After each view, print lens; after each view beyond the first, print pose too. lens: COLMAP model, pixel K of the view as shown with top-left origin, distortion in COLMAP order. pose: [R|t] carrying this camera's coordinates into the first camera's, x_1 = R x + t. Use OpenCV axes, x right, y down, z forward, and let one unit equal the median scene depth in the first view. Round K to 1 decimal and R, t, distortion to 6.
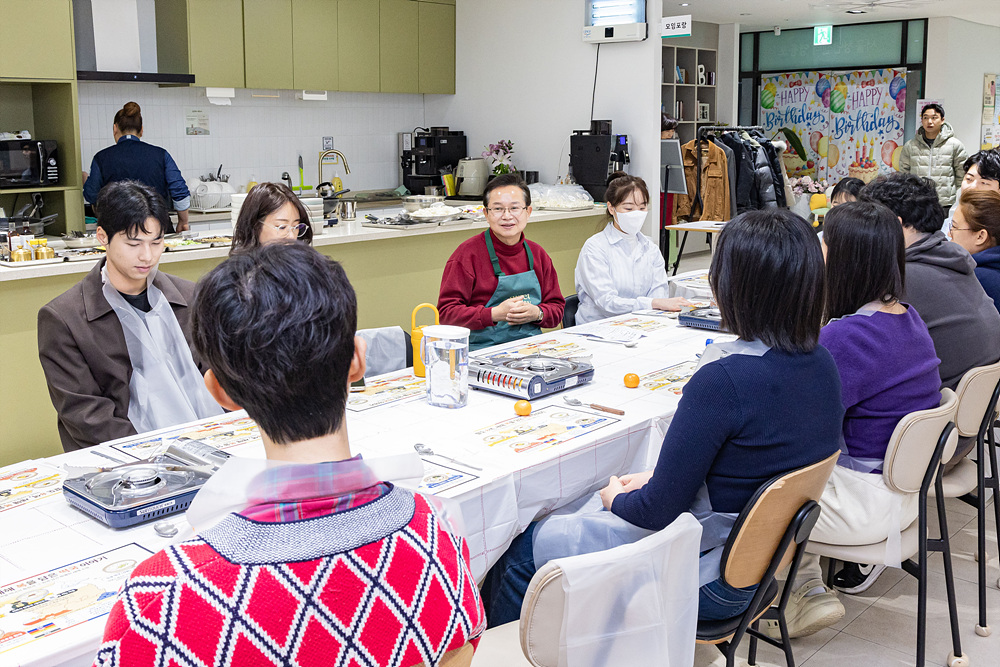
lens RADIAL K [[986.9, 0, 500.0], [0, 986.9, 333.5], [0, 0, 1]] dist [0.000665, 0.006712]
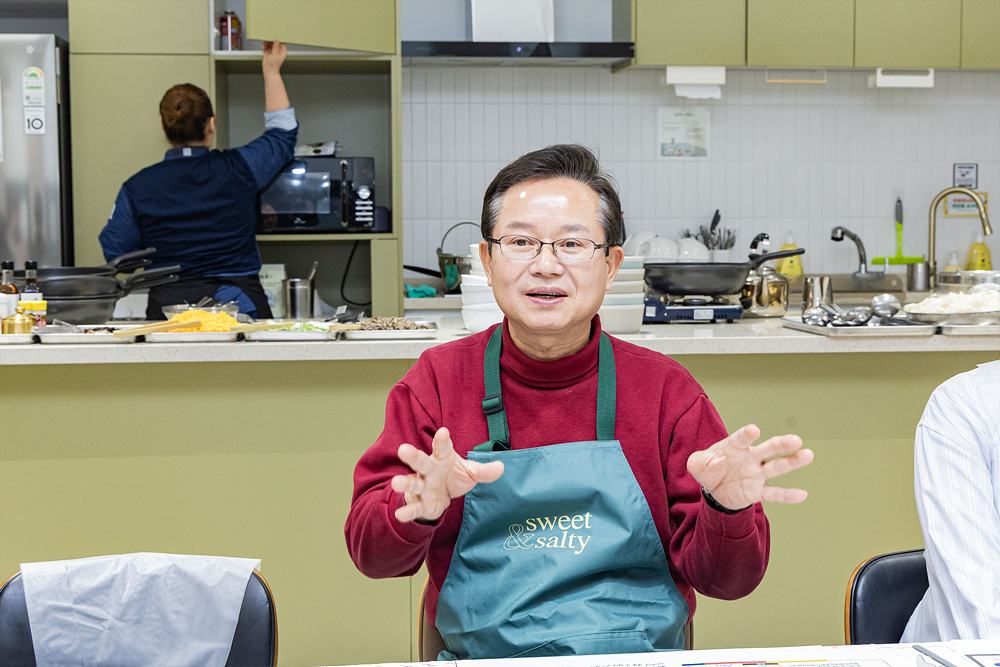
lens RADIAL K [[1505.1, 0, 500.0], [0, 1505.1, 333.5], [0, 0, 1]] dist [-0.016486, -0.015269]
pose [[0.778559, 0.054985, -0.625158, 0.169888], [-0.128380, 0.989043, -0.072892, -0.033204], [0.614300, 0.137008, 0.777087, 0.342408]]
